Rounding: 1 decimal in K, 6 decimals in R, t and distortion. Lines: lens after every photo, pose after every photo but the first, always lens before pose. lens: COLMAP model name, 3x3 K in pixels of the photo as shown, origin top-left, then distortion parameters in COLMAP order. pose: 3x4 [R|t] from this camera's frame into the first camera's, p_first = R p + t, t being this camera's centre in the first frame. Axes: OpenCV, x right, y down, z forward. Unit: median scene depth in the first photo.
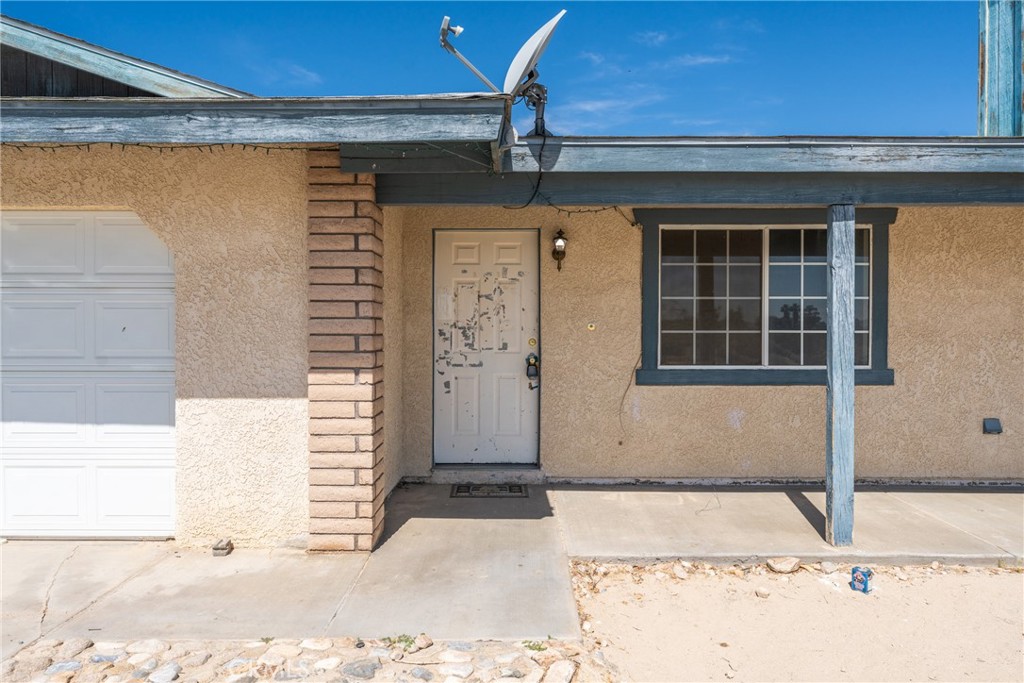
lens RADIAL K [[679.7, 0, 507.4], [0, 679.7, 336.6], [0, 0, 1]] dist [-0.002850, -0.000301]
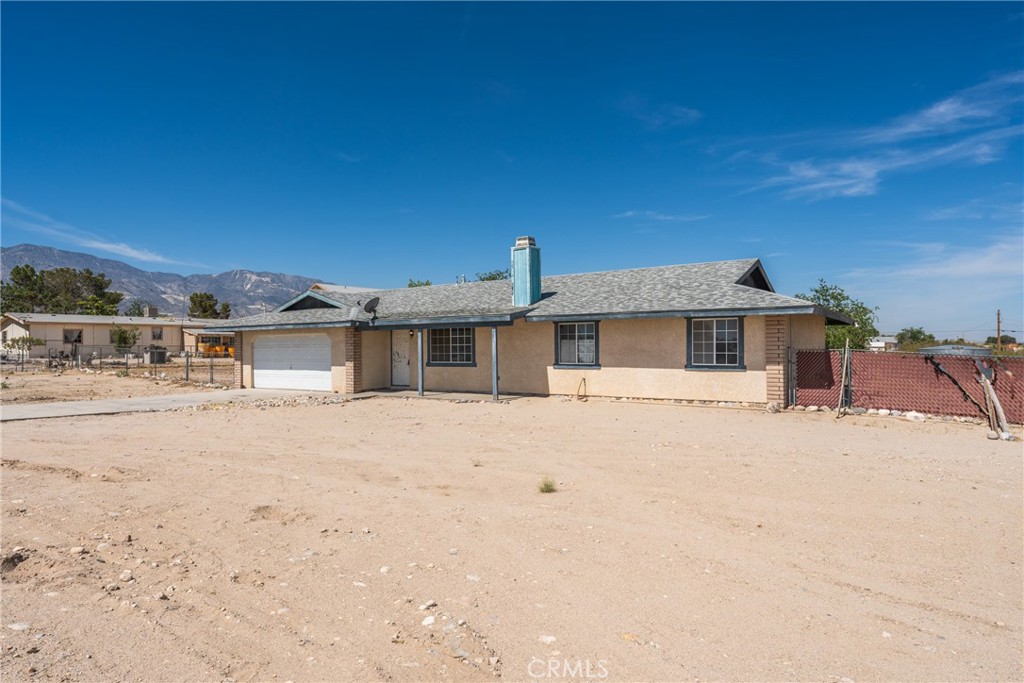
lens RADIAL K [[613.8, 0, 506.8], [0, 613.8, 348.6], [0, 0, 1]] dist [0.004087, -0.001507]
pose [[0.836726, -0.008254, -0.547560, 2.670766], [0.008043, 0.999964, -0.002784, -0.022878], [0.547563, -0.002074, 0.836762, -1.875746]]
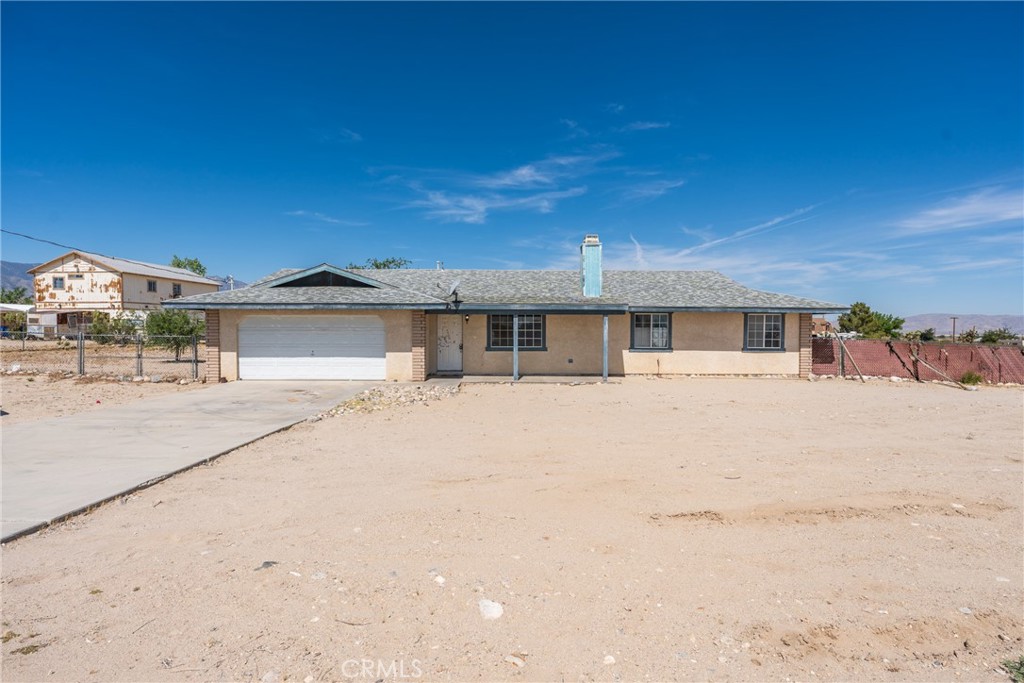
lens RADIAL K [[508.3, 0, 515.0], [0, 508.3, 337.3], [0, 0, 1]] dist [-0.001703, 0.000068]
pose [[0.999716, 0.000349, 0.023826, 0.297016], [-0.000564, 0.999959, 0.009022, -0.043125], [-0.023822, -0.009033, 0.999675, -2.150350]]
